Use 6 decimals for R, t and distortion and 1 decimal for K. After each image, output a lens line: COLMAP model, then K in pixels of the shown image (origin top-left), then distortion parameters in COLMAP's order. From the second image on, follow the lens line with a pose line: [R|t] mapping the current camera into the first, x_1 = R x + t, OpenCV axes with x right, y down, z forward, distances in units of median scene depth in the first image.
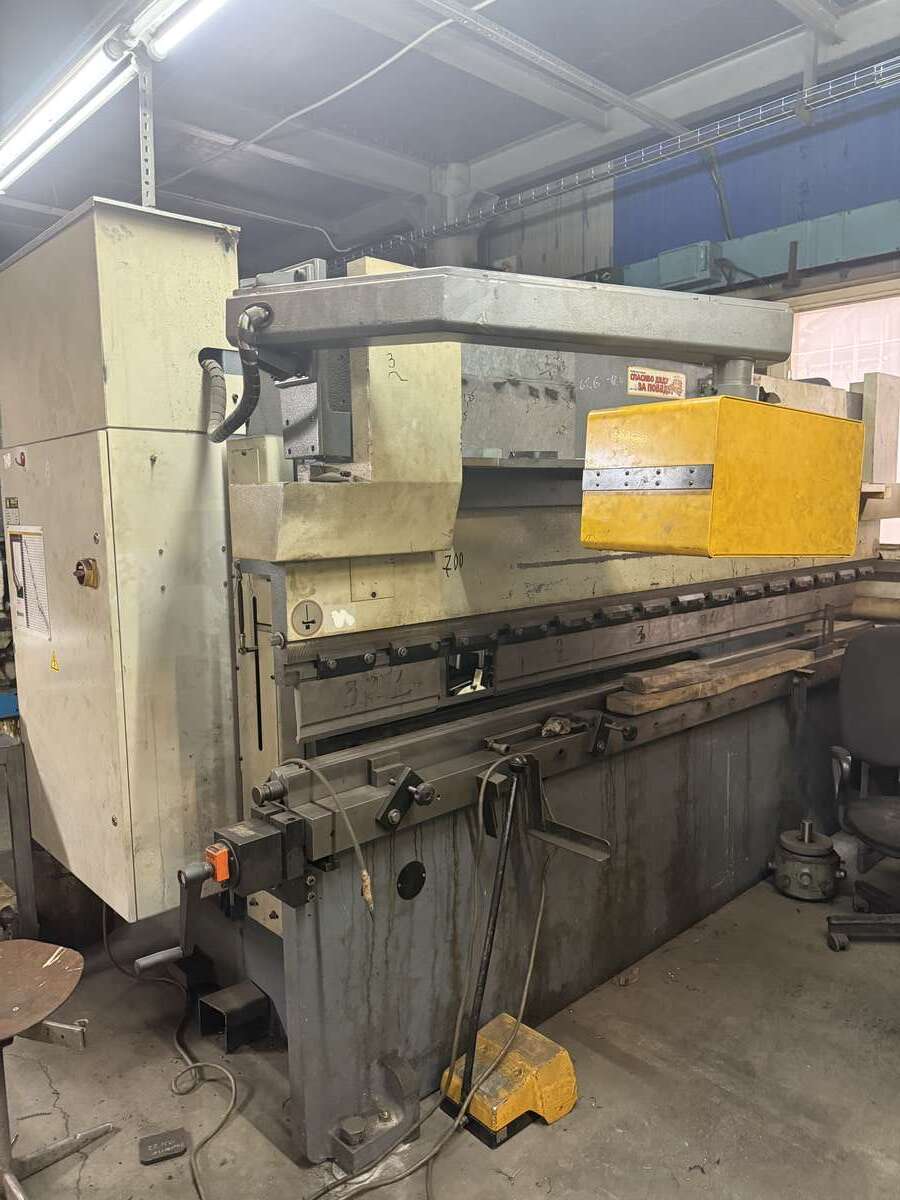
lens RADIAL K [[830.5, 0, 450.0], [0, 830.5, 600.0], [0, 0, 1]] dist [-0.002613, -0.003875]
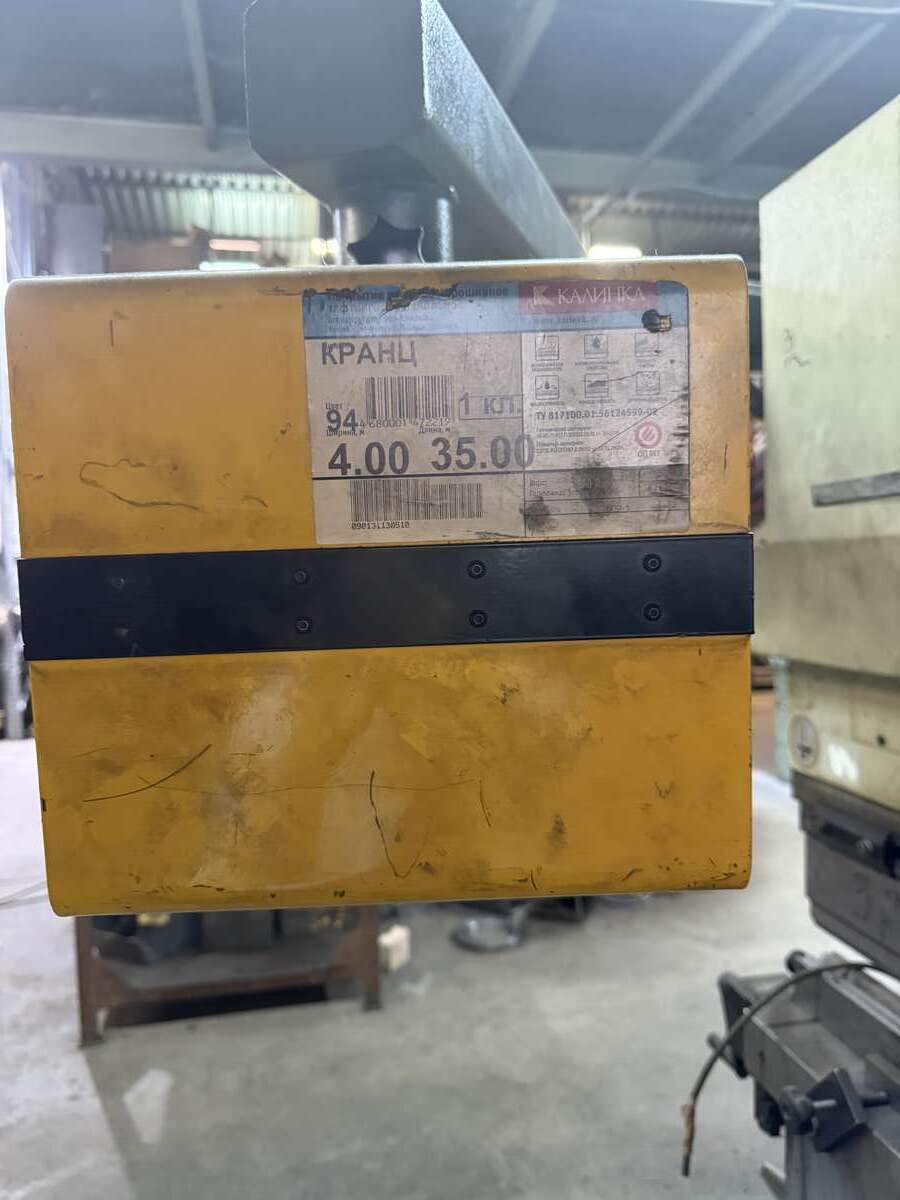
lens RADIAL K [[830.5, 0, 450.0], [0, 830.5, 600.0], [0, 0, 1]] dist [-0.002613, -0.003875]
pose [[-0.520664, 0.038584, -0.852890, 0.542167], [-0.093052, 0.990463, 0.101613, -0.132510], [0.848676, 0.132269, -0.512108, 1.055667]]
